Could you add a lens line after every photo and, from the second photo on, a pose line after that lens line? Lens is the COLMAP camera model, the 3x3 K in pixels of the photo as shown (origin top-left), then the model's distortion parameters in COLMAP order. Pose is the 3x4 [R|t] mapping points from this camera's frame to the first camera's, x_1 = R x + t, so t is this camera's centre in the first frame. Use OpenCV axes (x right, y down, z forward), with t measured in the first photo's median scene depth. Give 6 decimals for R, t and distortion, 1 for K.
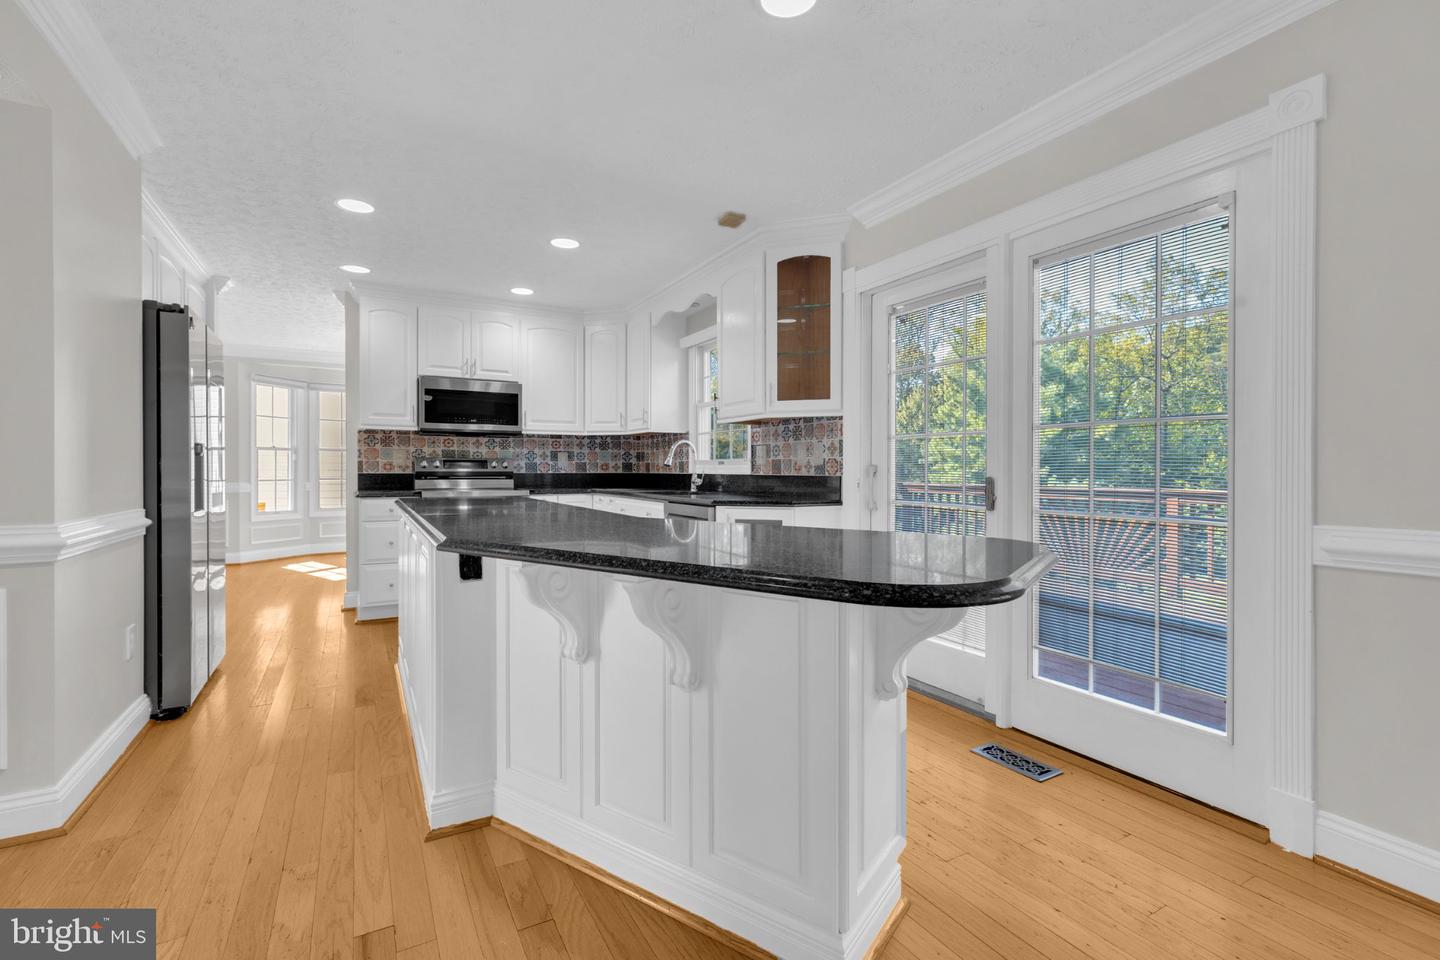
lens RADIAL K [[658.6, 0, 723.4], [0, 658.6, 474.5], [0, 0, 1]] dist [-0.001164, 0.000711]
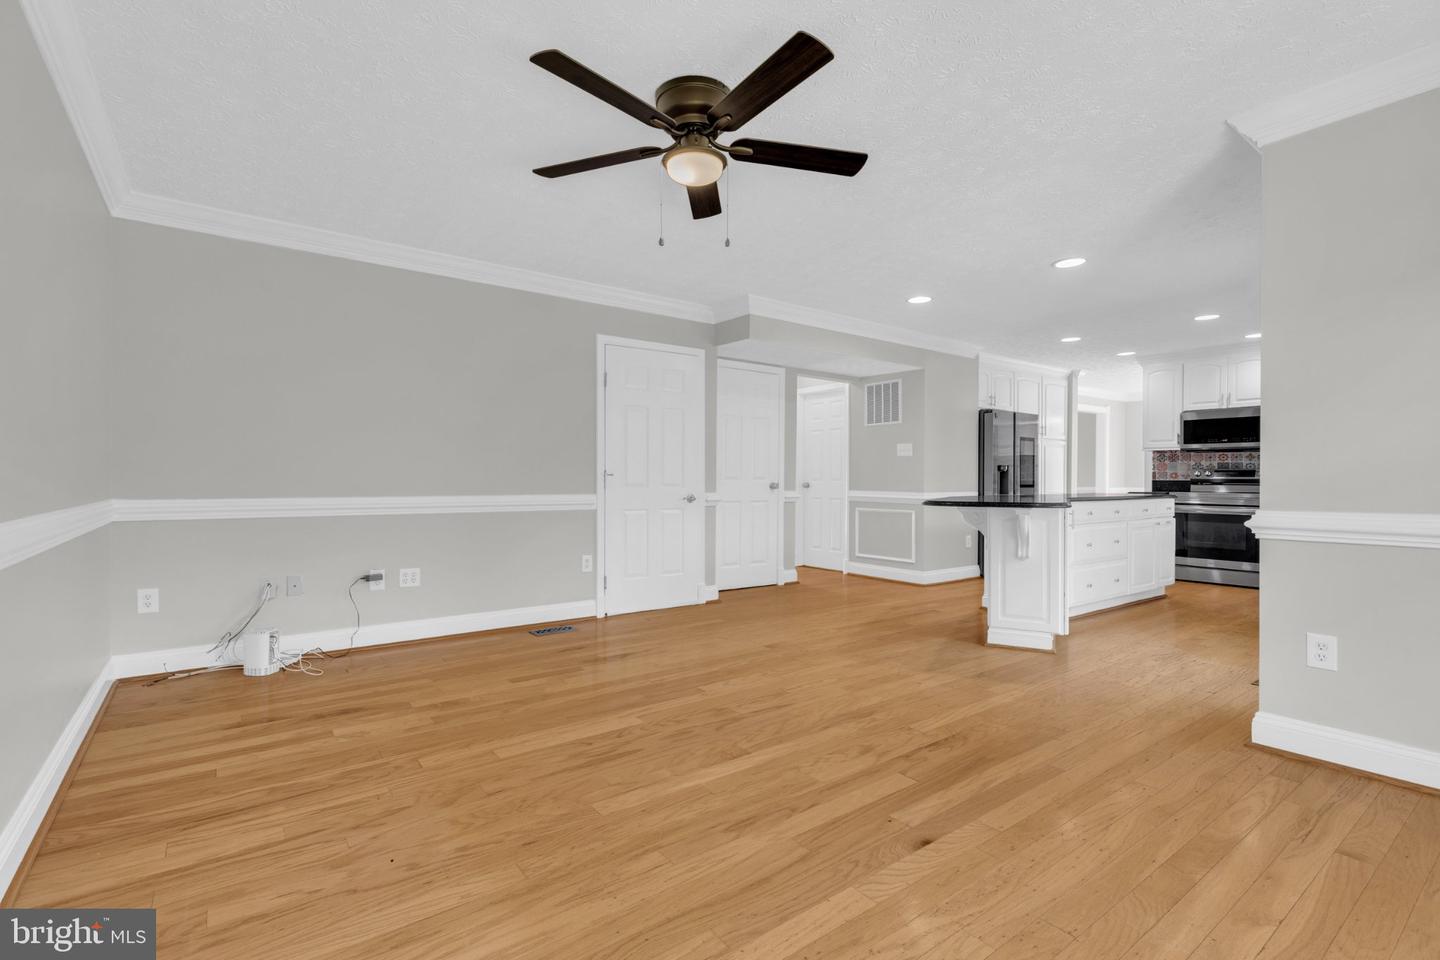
lens RADIAL K [[658.6, 0, 717.9], [0, 658.6, 478.7], [0, 0, 1]] dist [-0.001164, 0.000711]
pose [[0.135279, 0.001180, -0.990807, 0.793501], [-0.010715, 0.999943, -0.000272, 0.006058], [0.990750, 0.010653, 0.135284, -0.179913]]
